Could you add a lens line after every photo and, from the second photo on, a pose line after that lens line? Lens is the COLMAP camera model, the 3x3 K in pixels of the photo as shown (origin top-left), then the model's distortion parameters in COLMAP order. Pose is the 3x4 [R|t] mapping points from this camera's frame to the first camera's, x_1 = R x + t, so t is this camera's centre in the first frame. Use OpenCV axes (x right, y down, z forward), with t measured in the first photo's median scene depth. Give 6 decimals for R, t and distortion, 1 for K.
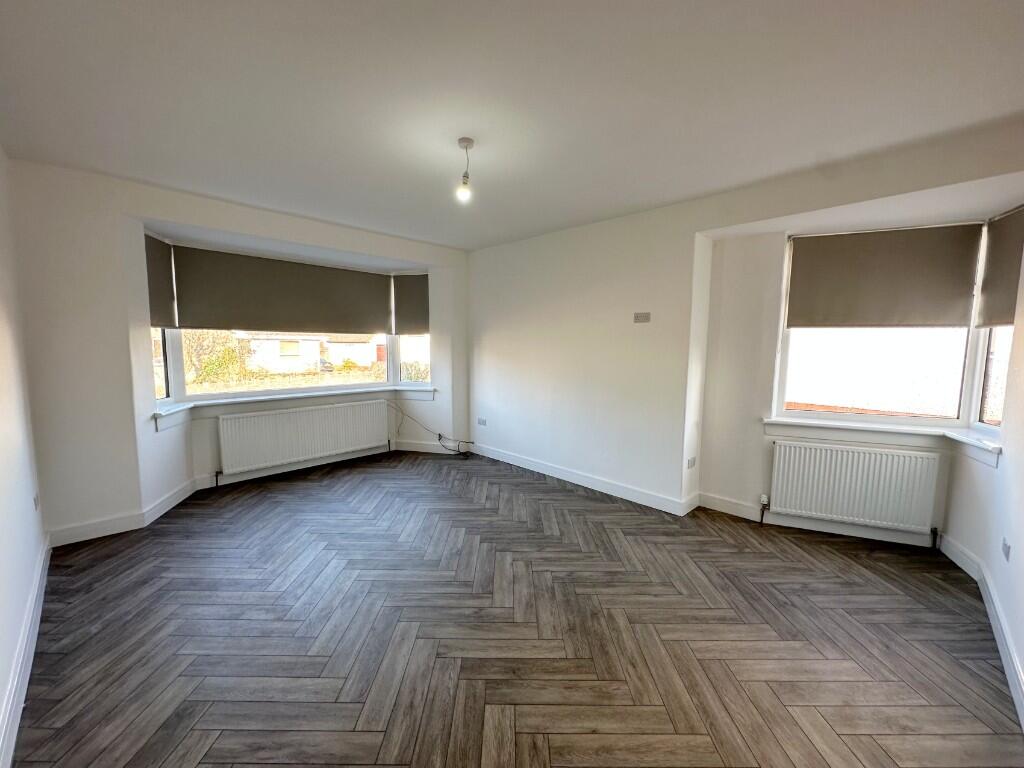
lens RADIAL K [[406.1, 0, 512.0], [0, 406.1, 384.0], [0, 0, 1]] dist [-0.002102, -0.000419]
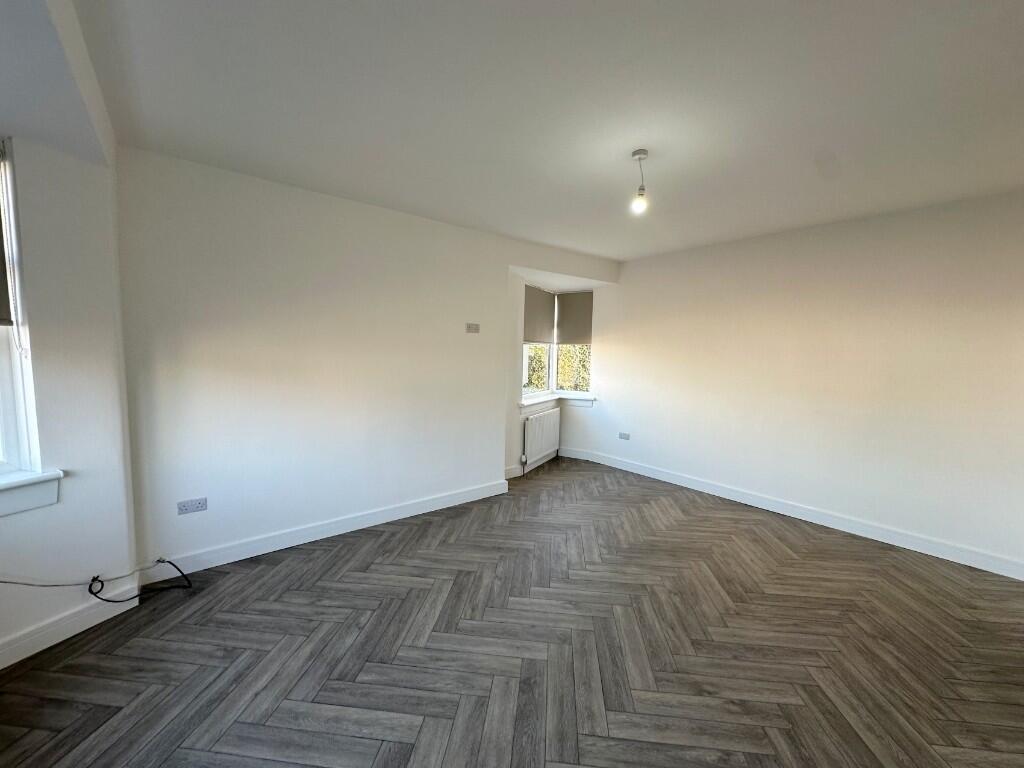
lens RADIAL K [[406.1, 0, 512.0], [0, 406.1, 384.0], [0, 0, 1]] dist [-0.002102, -0.000419]
pose [[0.113017, -0.085596, 0.989899, -0.812917], [0.083616, 0.993568, 0.076367, -0.098711], [-0.990068, 0.074141, 0.119447, 0.852489]]
